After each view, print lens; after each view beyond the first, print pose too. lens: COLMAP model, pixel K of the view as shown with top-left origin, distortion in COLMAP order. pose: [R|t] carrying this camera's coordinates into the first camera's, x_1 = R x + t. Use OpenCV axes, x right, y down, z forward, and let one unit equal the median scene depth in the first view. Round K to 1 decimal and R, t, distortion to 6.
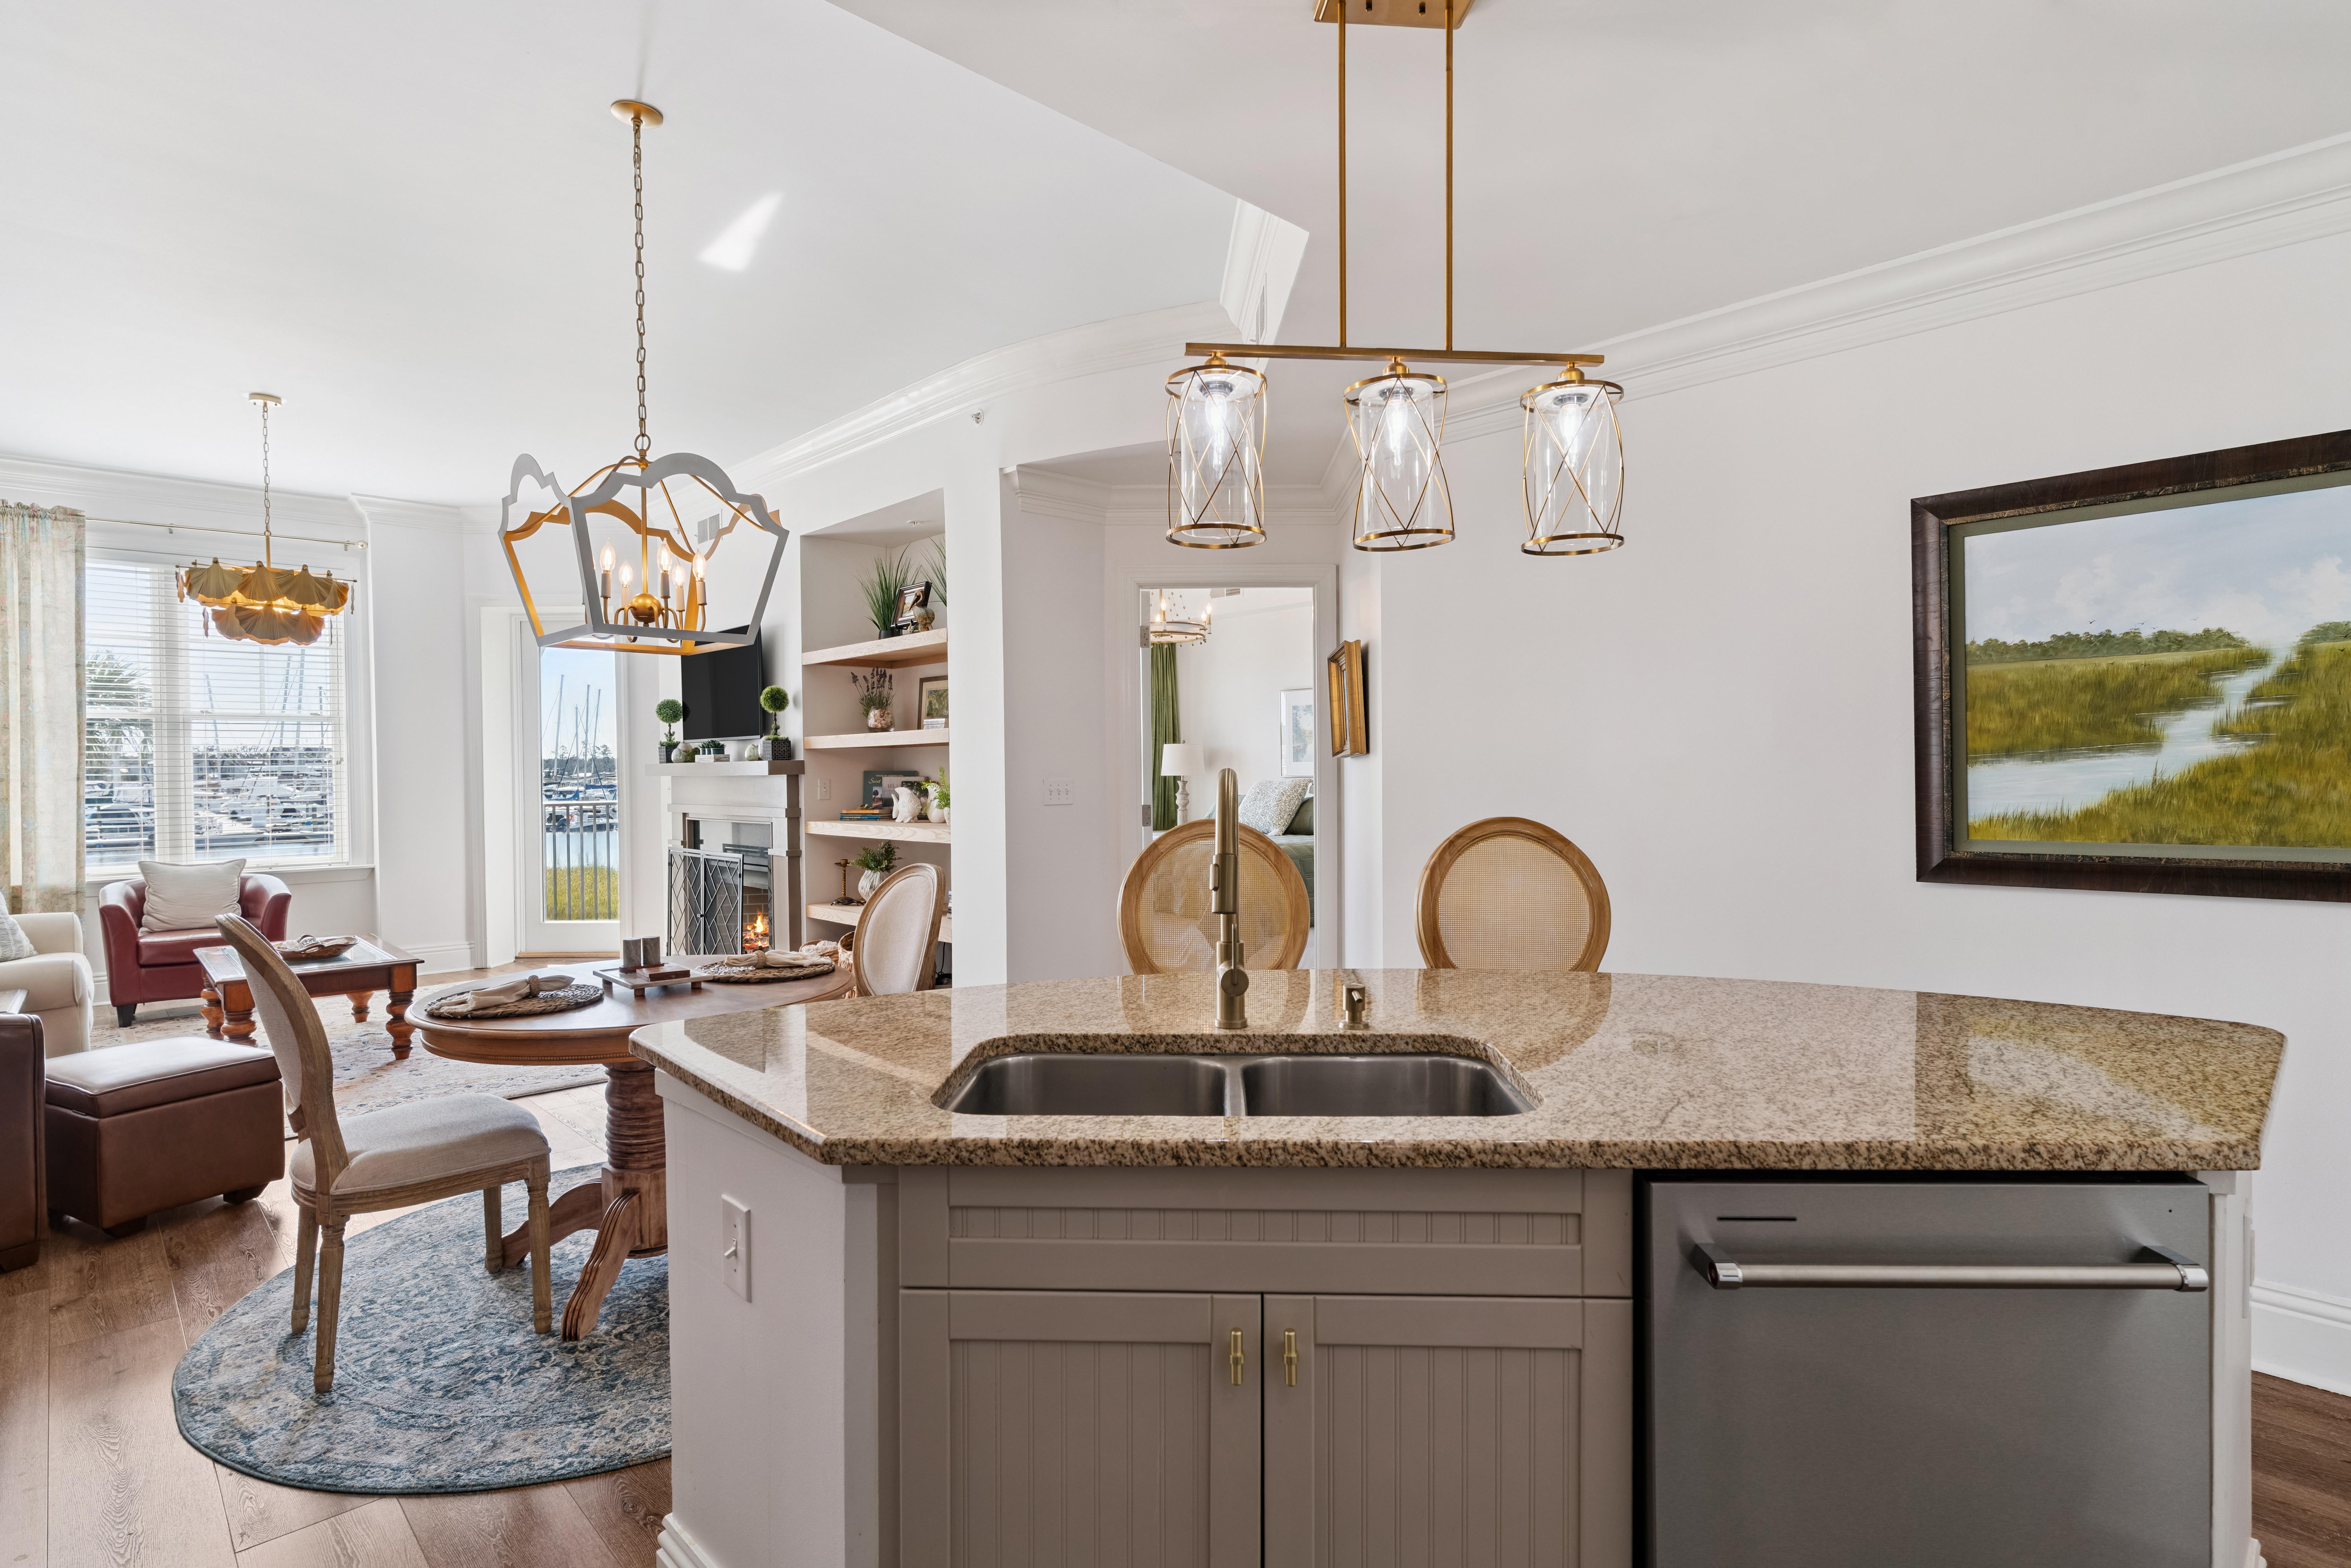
lens RADIAL K [[1147.9, 0, 1176.4], [0, 1147.9, 790.5], [0, 0, 1]] dist [-0.000609, 0.000444]
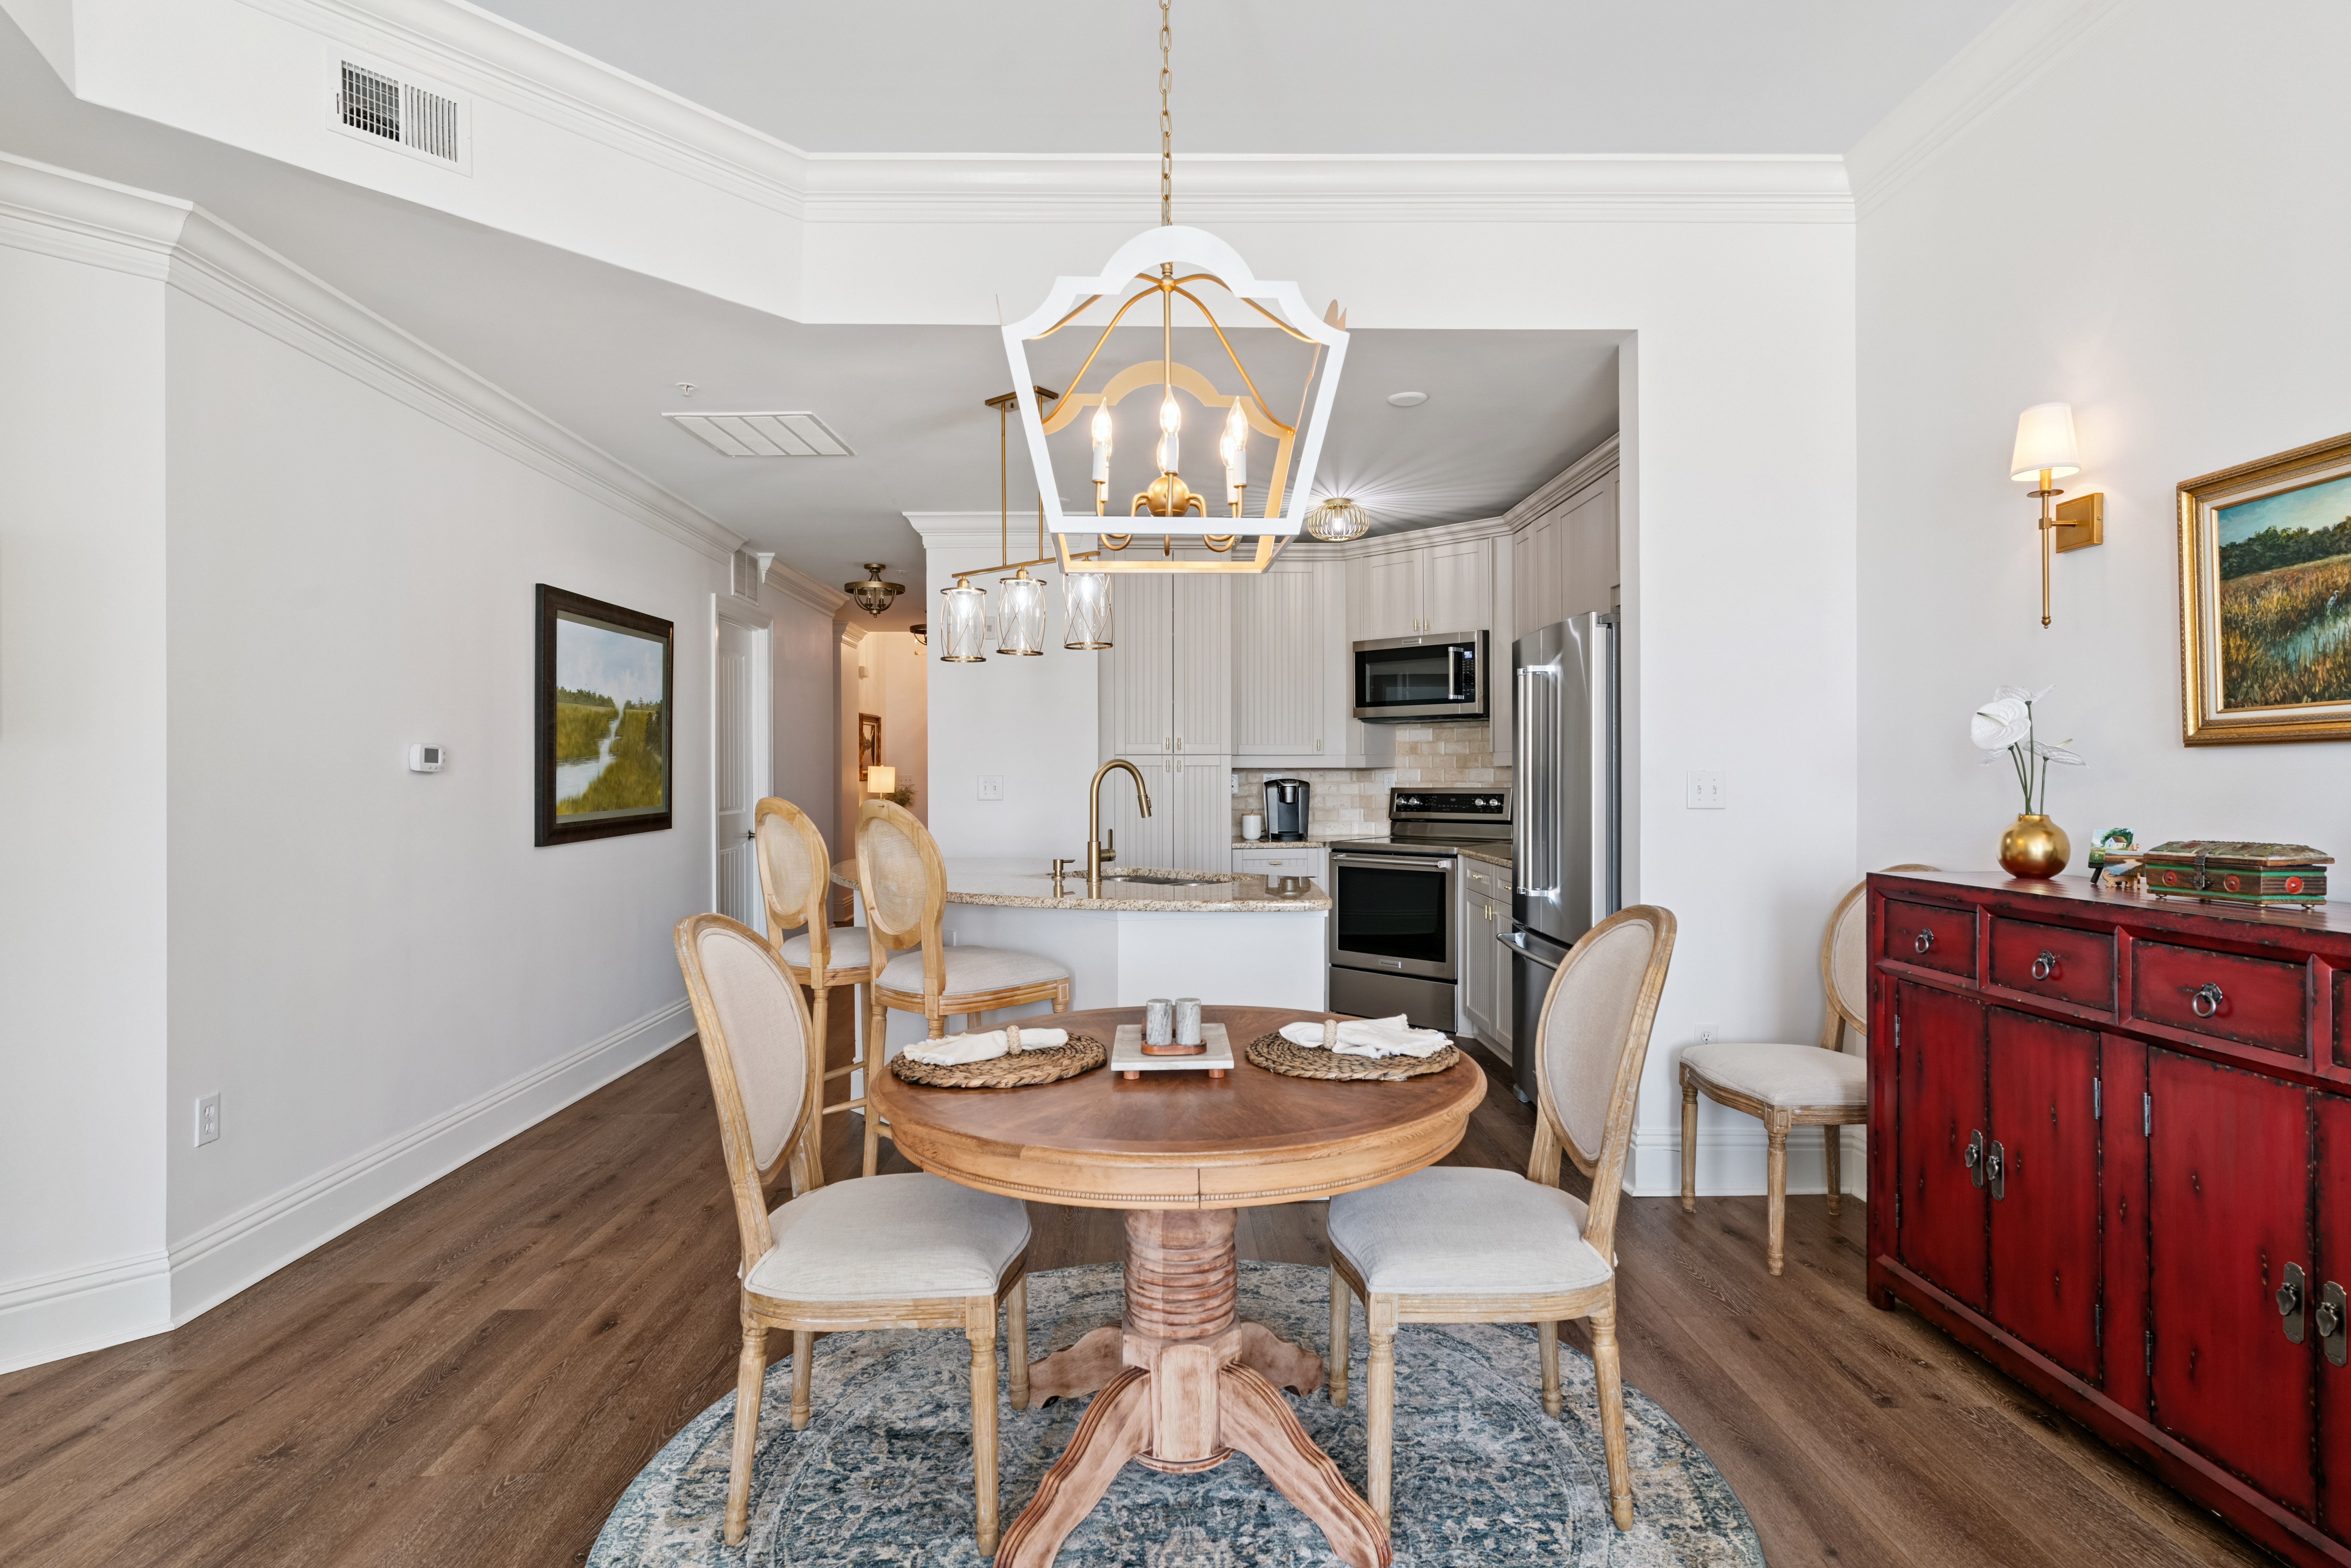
lens RADIAL K [[1196.6, 0, 1180.7], [0, 1196.6, 775.4], [0, 0, 1]] dist [-0.000716, -0.000032]
pose [[-0.735543, 0.012088, 0.677371, -0.560595], [0.026015, 0.999607, 0.010410, -0.003053], [-0.676979, 0.025279, -0.735568, 0.899583]]
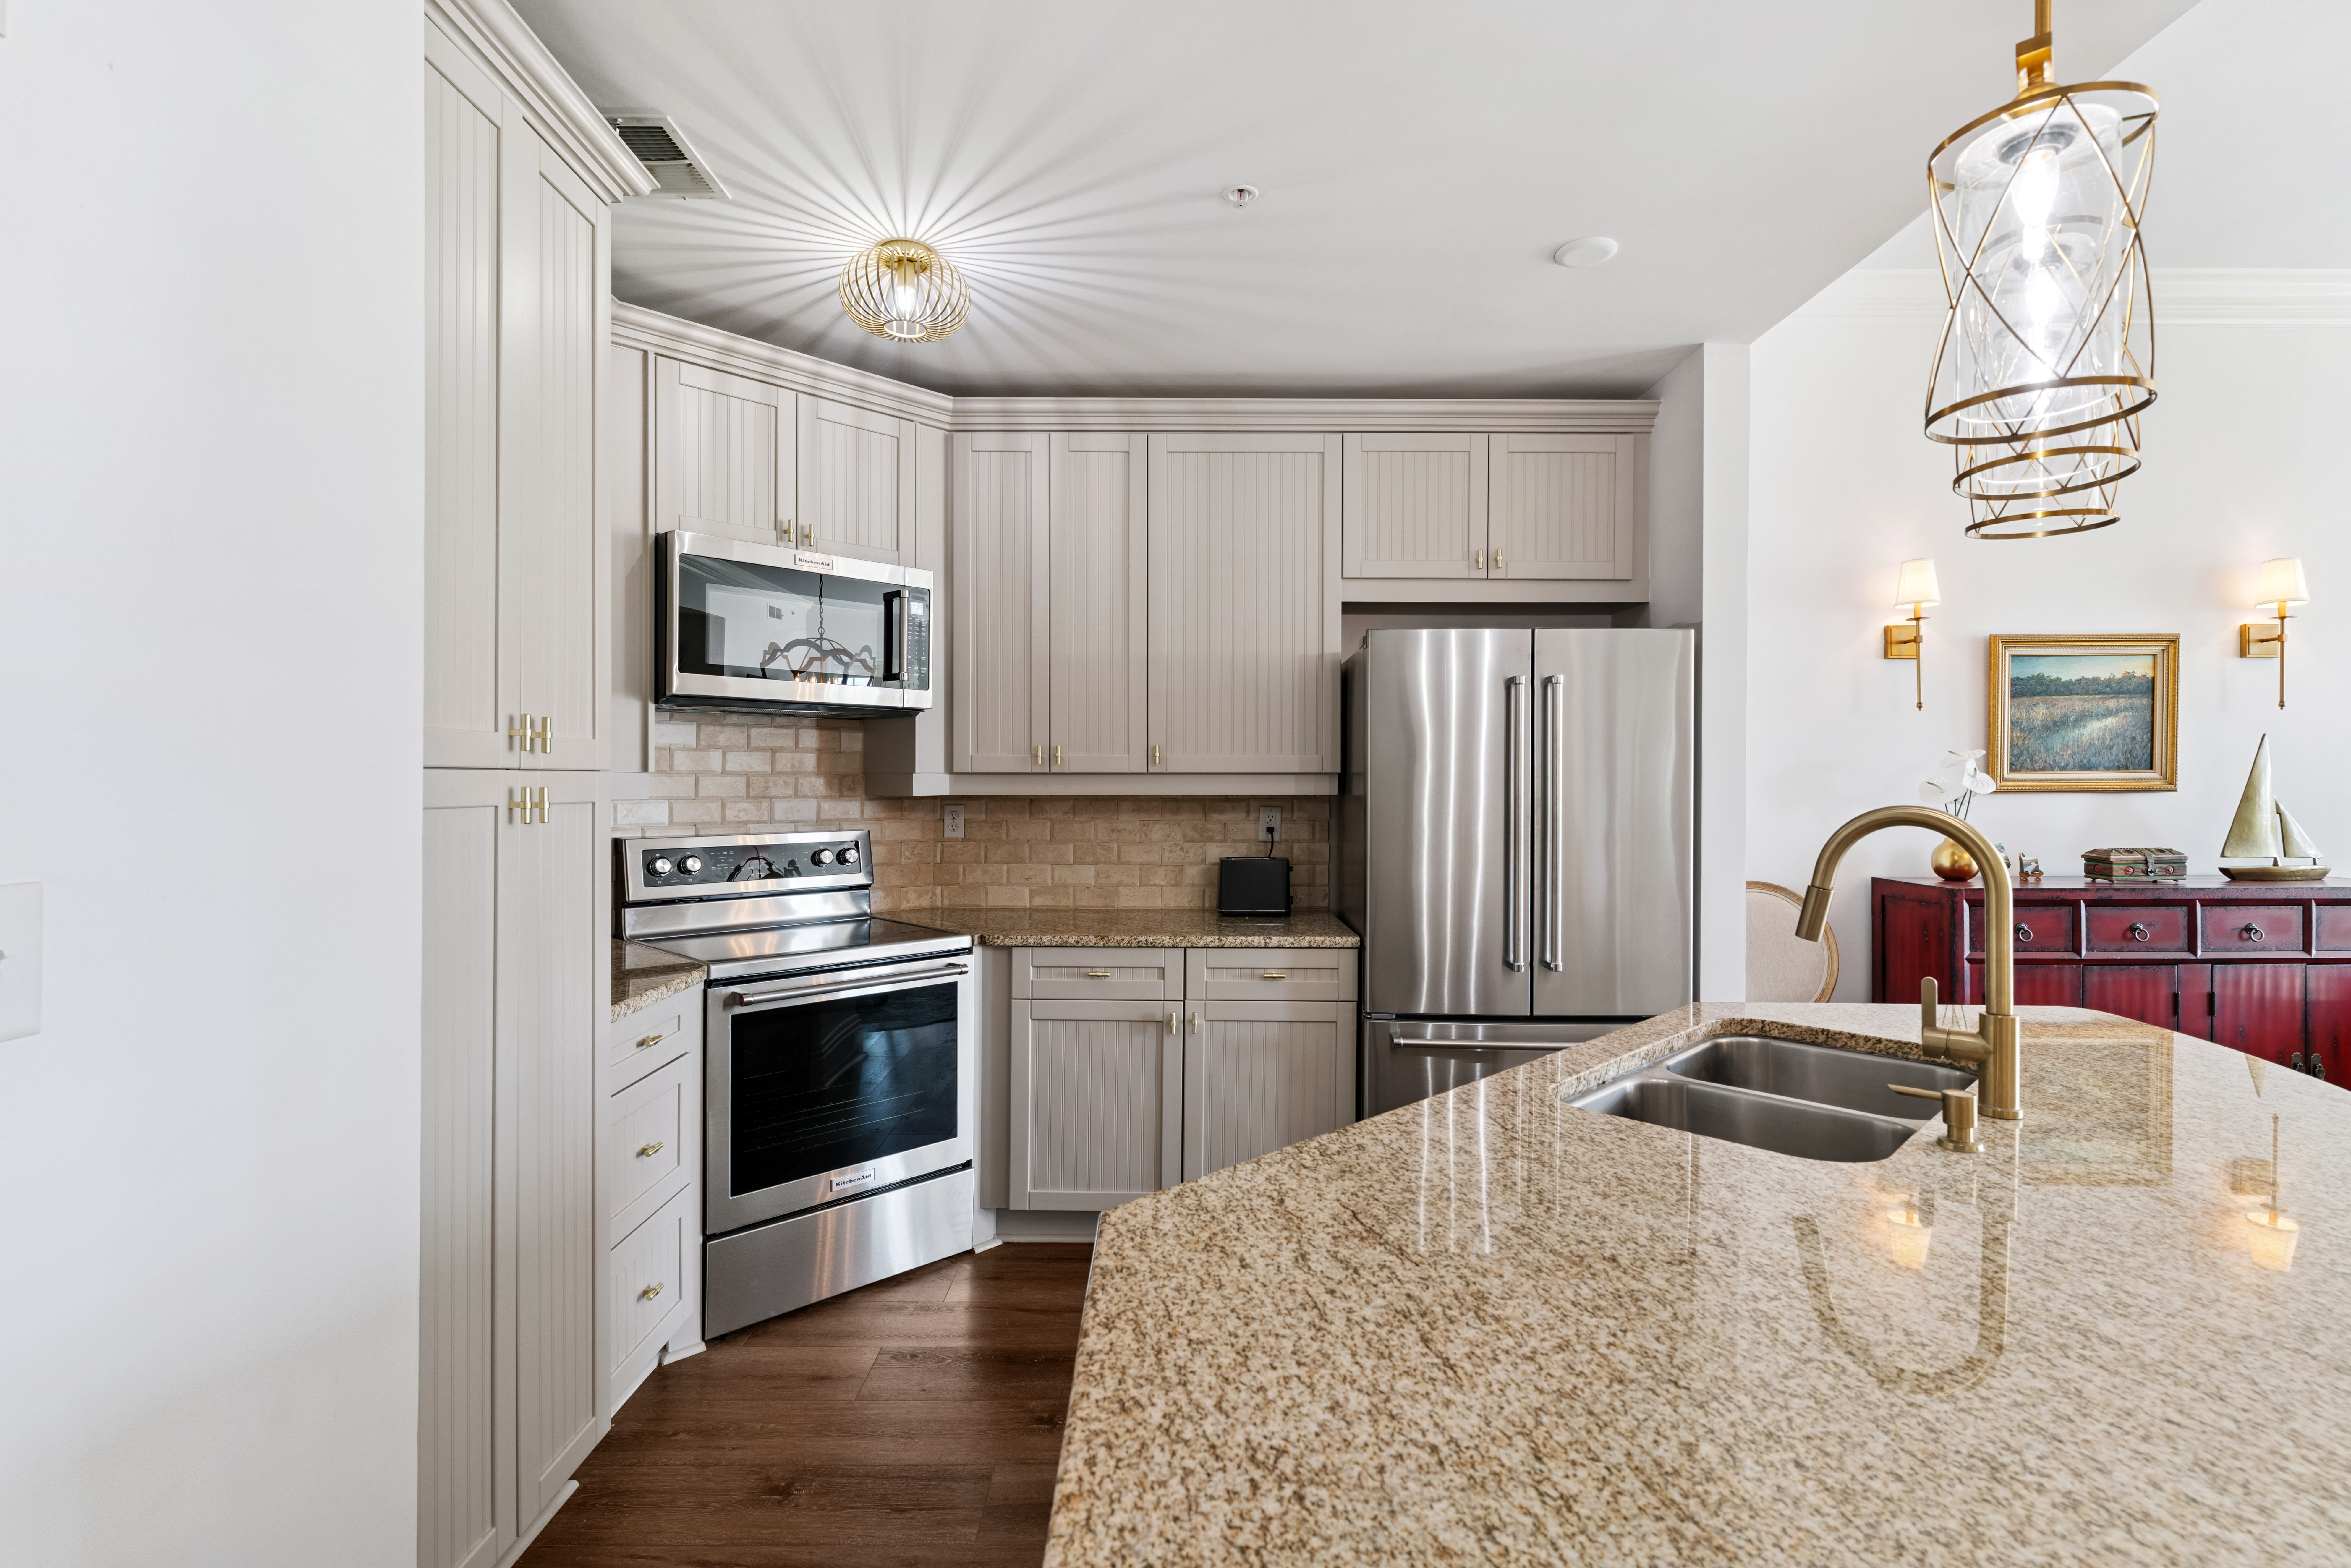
lens RADIAL K [[1109.6, 0, 1172.5], [0, 1109.6, 783.3], [0, 0, 1]] dist [-0.000772, 0.000137]
pose [[-0.698489, 0.010265, -0.715547, 0.375837], [-0.011148, 0.999620, 0.025222, -0.018215], [0.715534, 0.025594, -0.698109, 0.405131]]
